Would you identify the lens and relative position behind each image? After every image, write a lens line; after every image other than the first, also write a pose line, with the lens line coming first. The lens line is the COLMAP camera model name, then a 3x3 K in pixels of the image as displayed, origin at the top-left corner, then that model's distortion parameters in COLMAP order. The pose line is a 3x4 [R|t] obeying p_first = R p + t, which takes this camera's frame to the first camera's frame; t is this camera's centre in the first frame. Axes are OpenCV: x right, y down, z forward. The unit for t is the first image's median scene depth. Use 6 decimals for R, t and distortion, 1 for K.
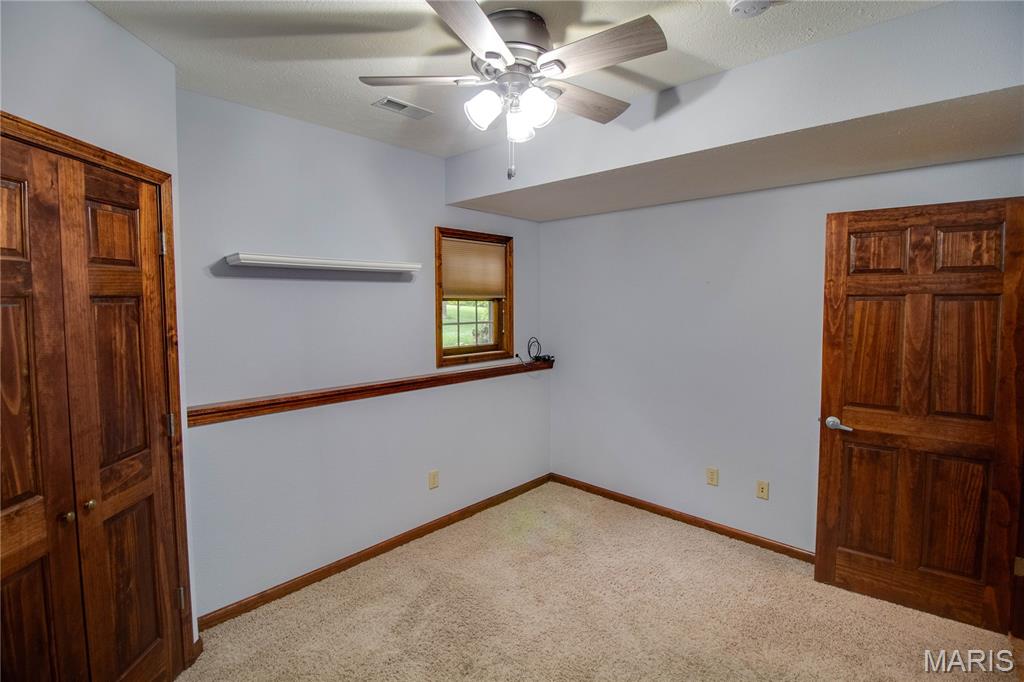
lens RADIAL K [[488.7, 0, 519.4], [0, 488.7, 326.2], [0, 0, 1]] dist [-0.000431, -0.012370]
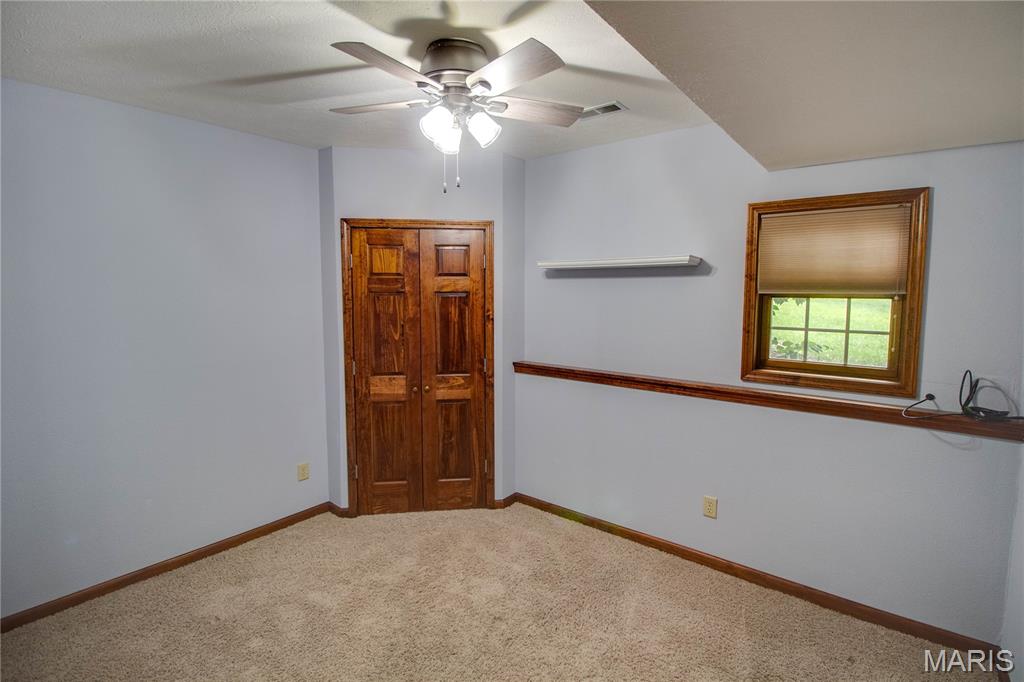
lens RADIAL K [[488.7, 0, 519.4], [0, 488.7, 326.2], [0, 0, 1]] dist [-0.000431, -0.012370]
pose [[0.073605, 0.077266, -0.994290, 0.644331], [-0.055399, 0.995772, 0.073280, -0.045471], [0.995748, 0.049689, 0.077574, 0.608796]]
